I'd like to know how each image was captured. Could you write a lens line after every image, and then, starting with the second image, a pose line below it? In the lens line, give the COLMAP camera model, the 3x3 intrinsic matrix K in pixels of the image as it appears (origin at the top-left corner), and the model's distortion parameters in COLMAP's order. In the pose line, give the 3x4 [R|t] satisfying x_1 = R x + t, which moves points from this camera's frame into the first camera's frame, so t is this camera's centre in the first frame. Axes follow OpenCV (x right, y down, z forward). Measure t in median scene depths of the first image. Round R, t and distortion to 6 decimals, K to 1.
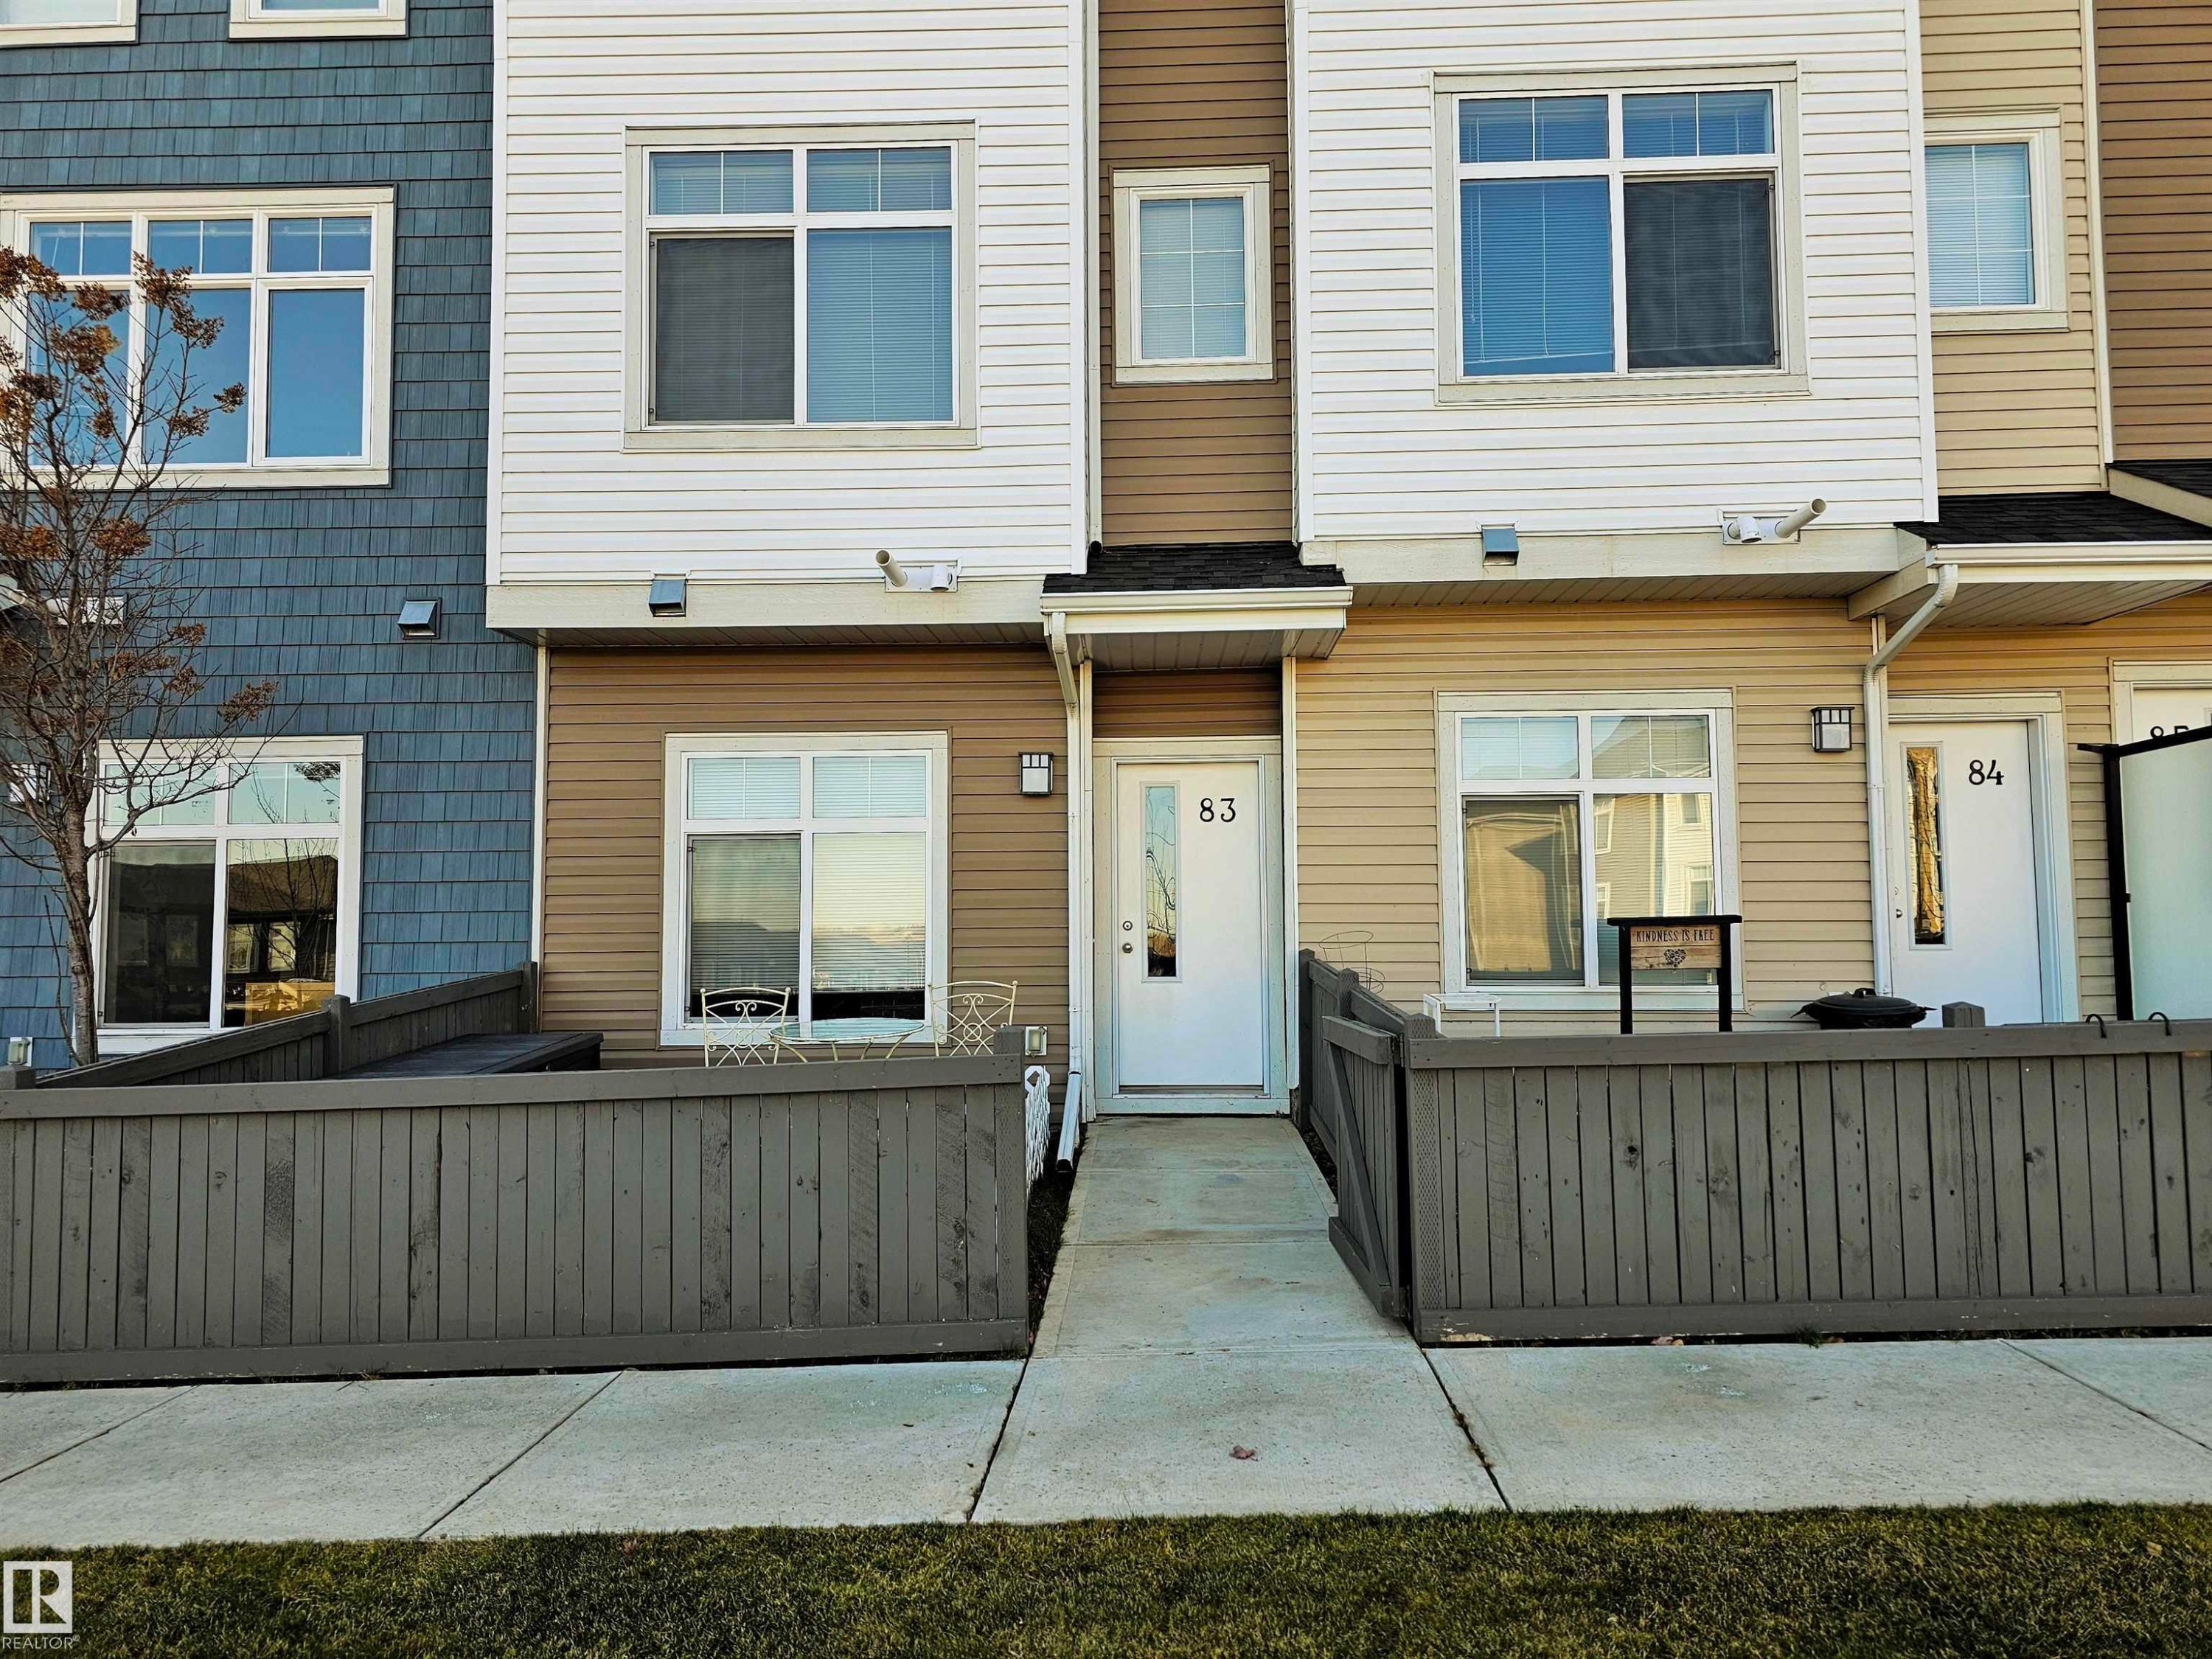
lens RADIAL K [[1483.5, 0, 1104.5], [0, 1483.5, 846.1], [0, 0, 1]] dist [0.048660, -0.034253]
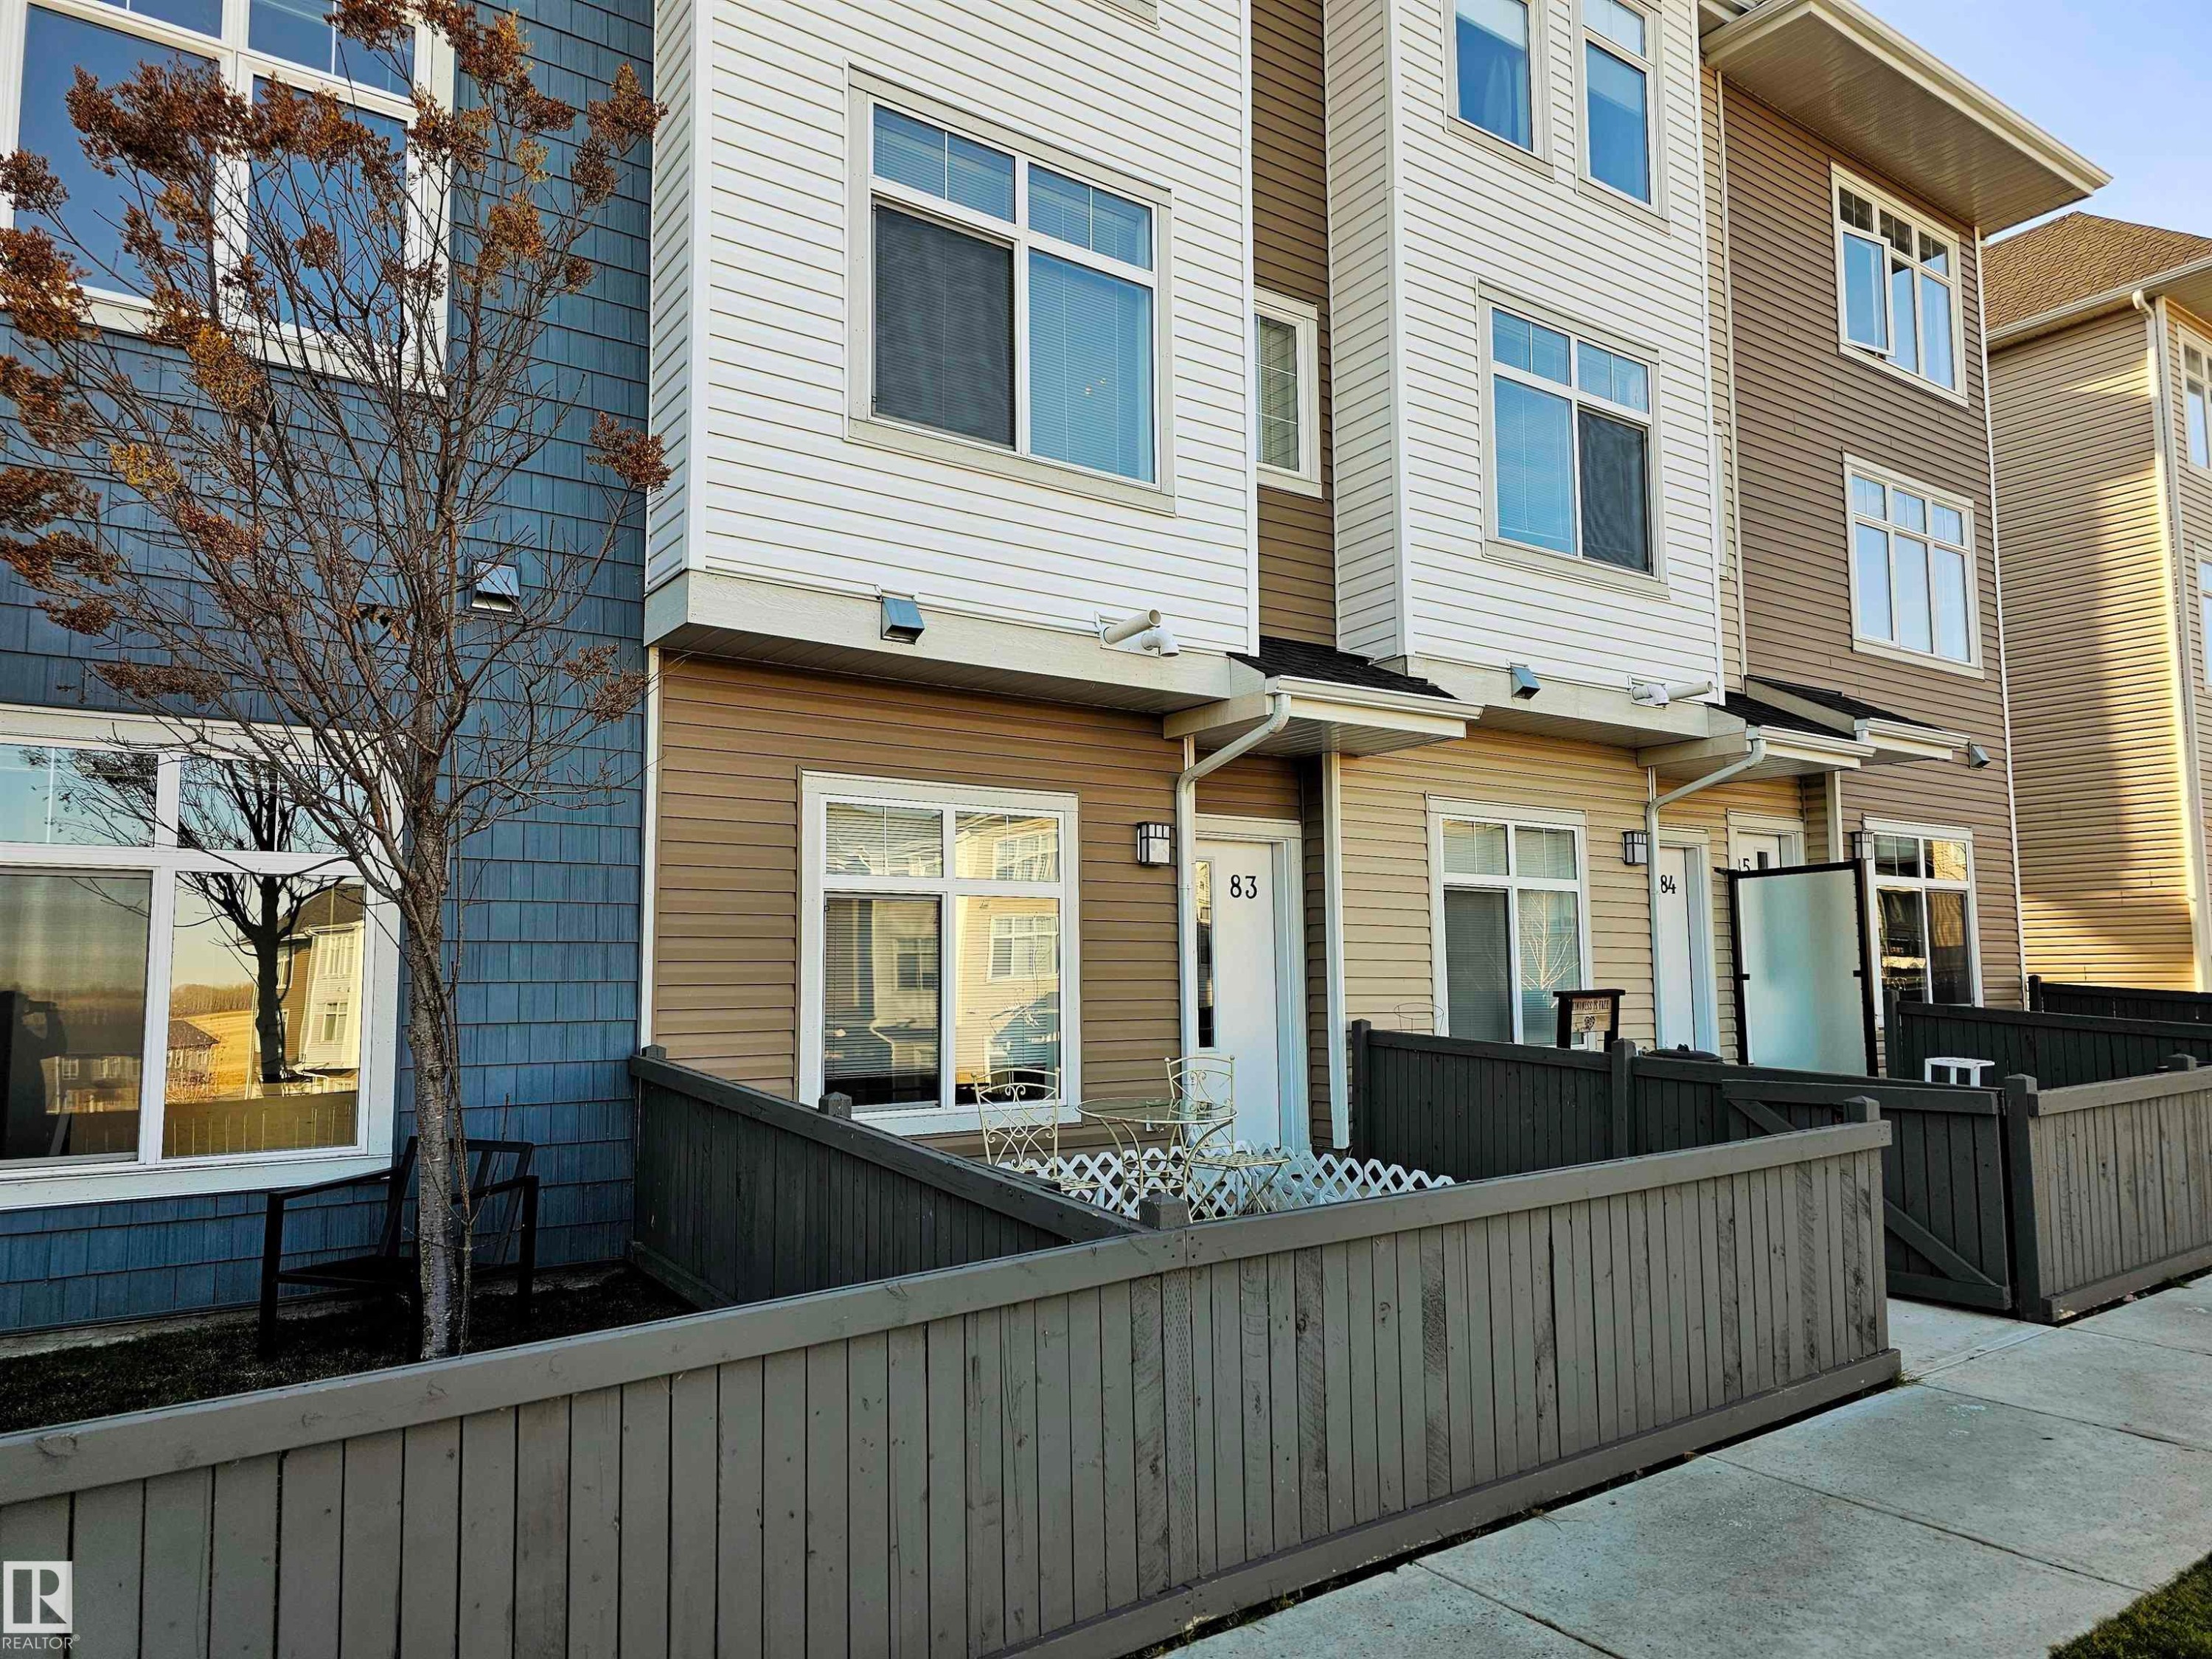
lens RADIAL K [[1483.5, 0, 1111.8], [0, 1483.5, 857.3], [0, 0, 1]] dist [0.048660, -0.034253]
pose [[0.794554, 0.054552, 0.604737, -0.689411], [-0.035919, 0.998435, -0.042874, 0.003494], [-0.606130, 0.012344, 0.795270, 0.234258]]
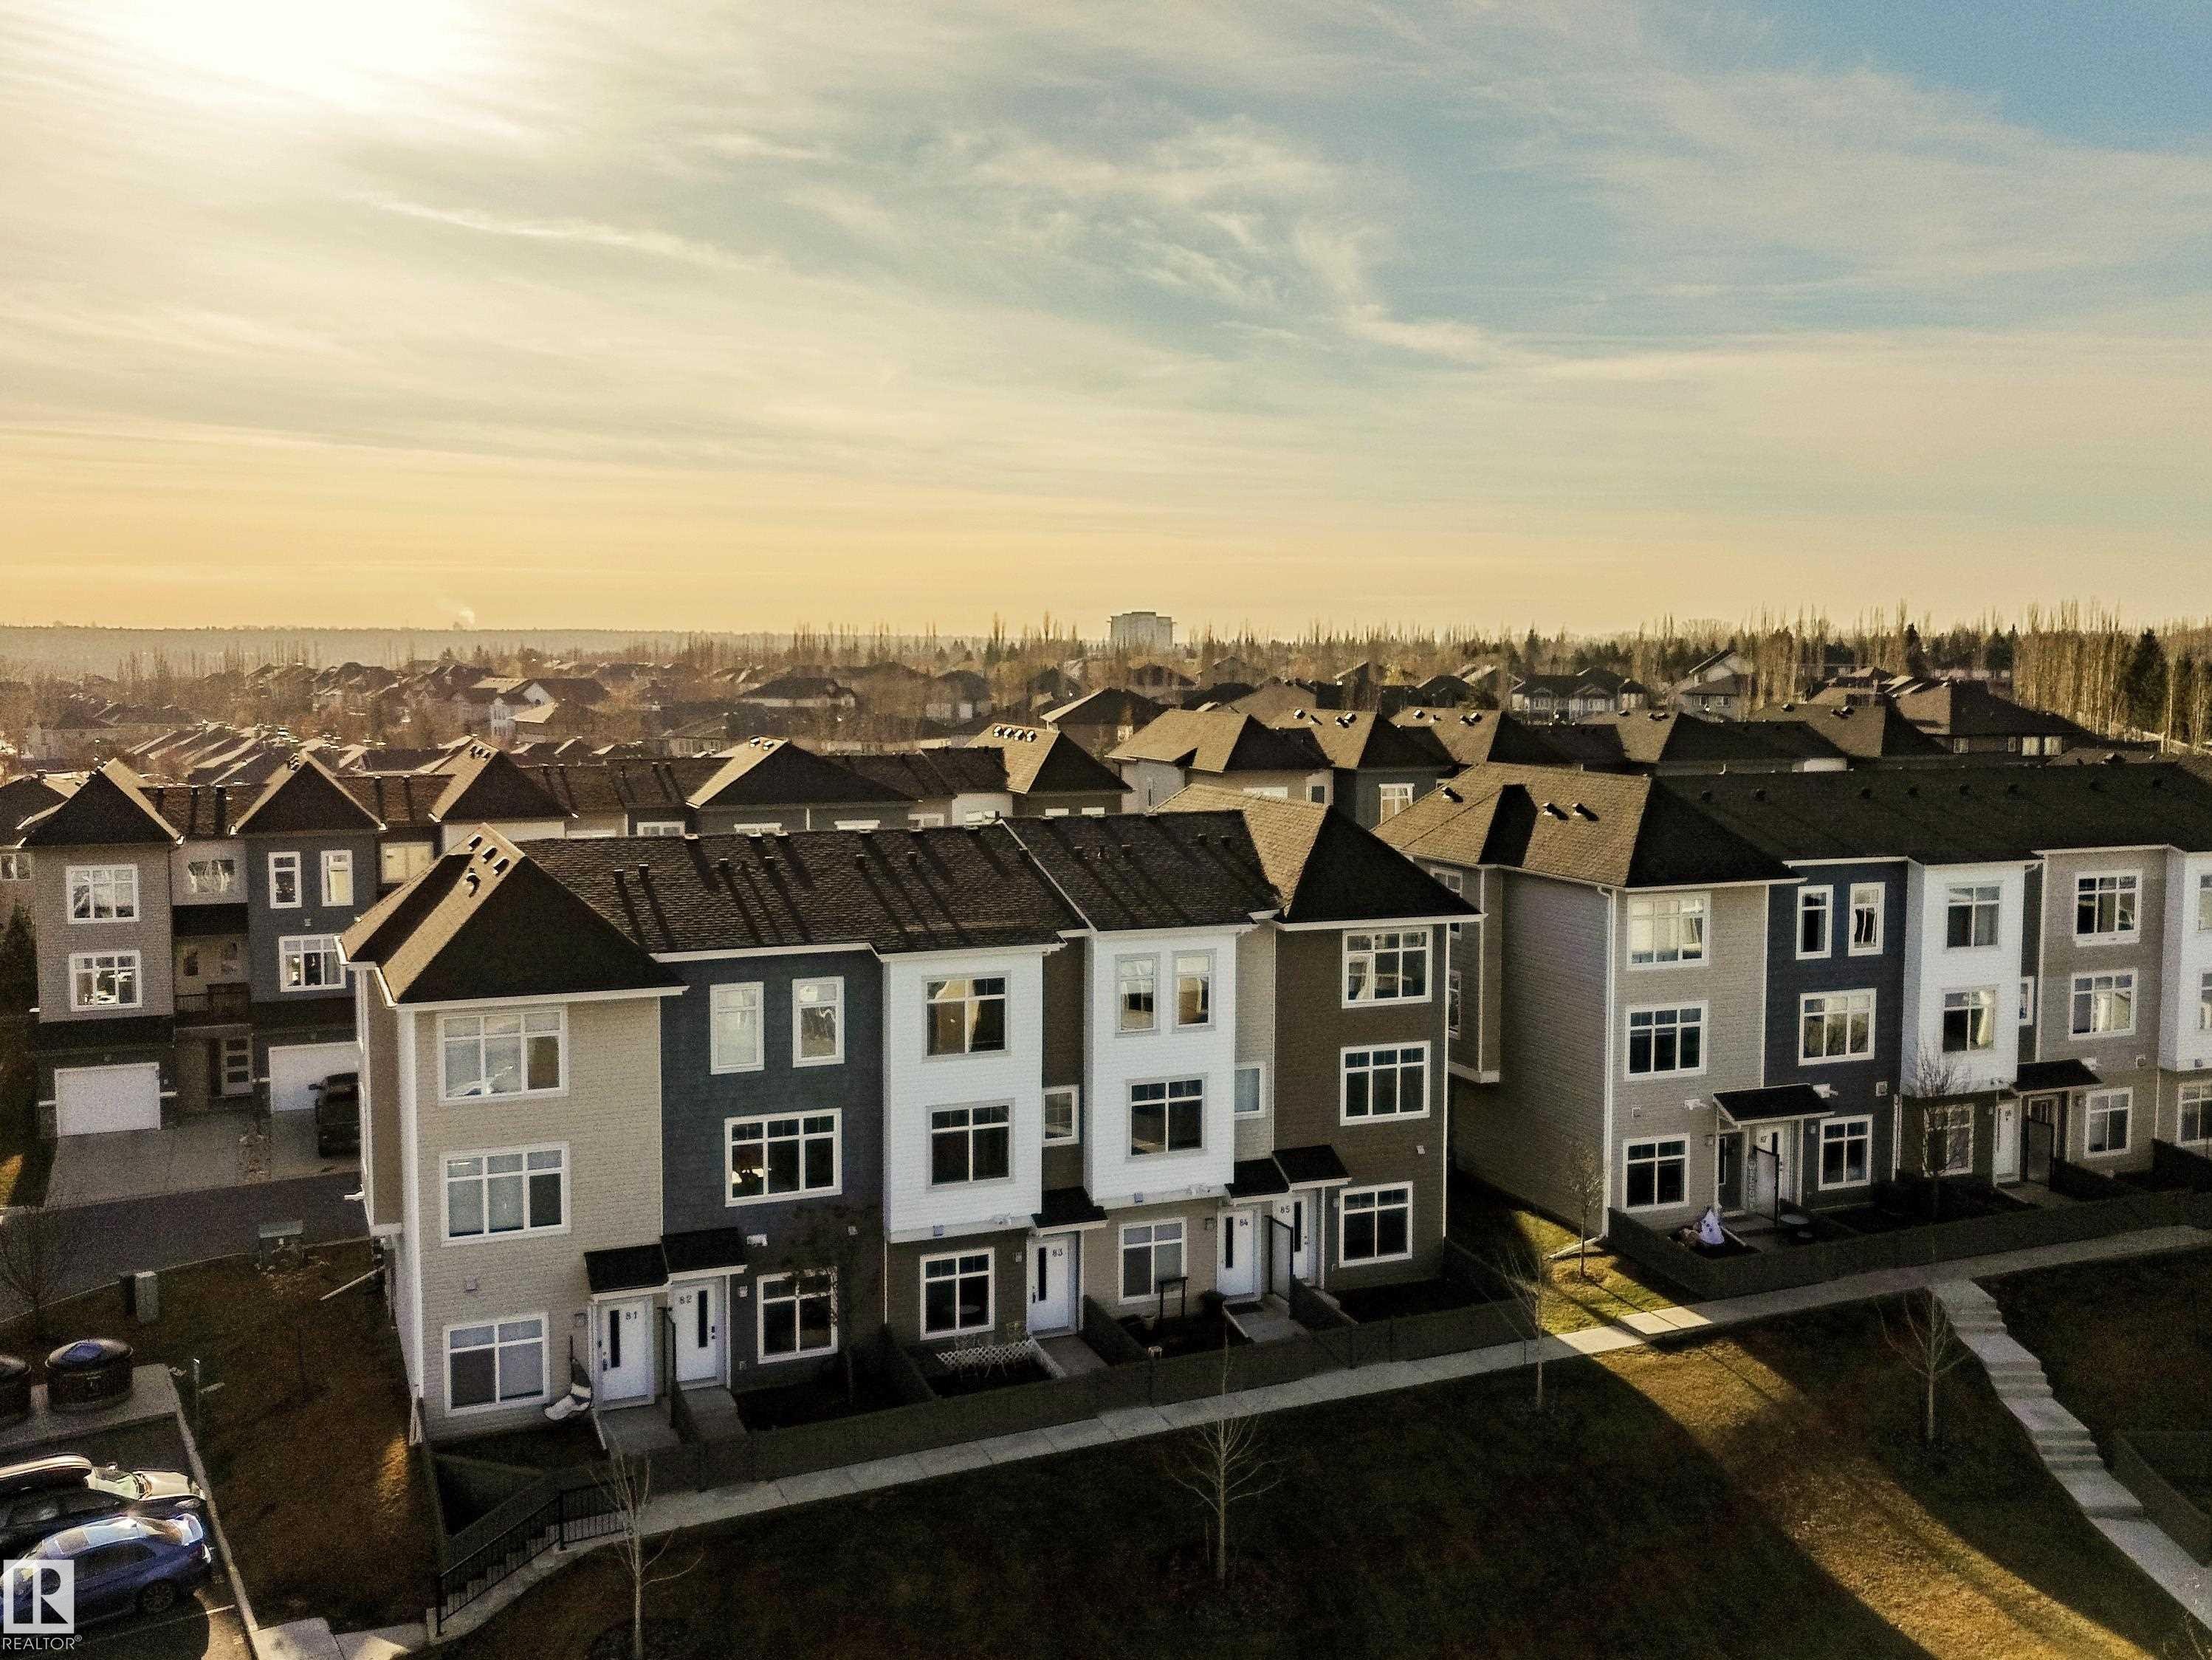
lens RADIAL K [[1939.2, 0, 1107.3], [0, 1939.2, 828.4], [0, 0, 1]] dist [0.069007, -0.060972]
pose [[0.910747, -0.028514, 0.411979, -1.863825], [-0.032700, 0.989502, 0.140774, -1.845688], [-0.411668, -0.141681, 0.900253, -3.398665]]
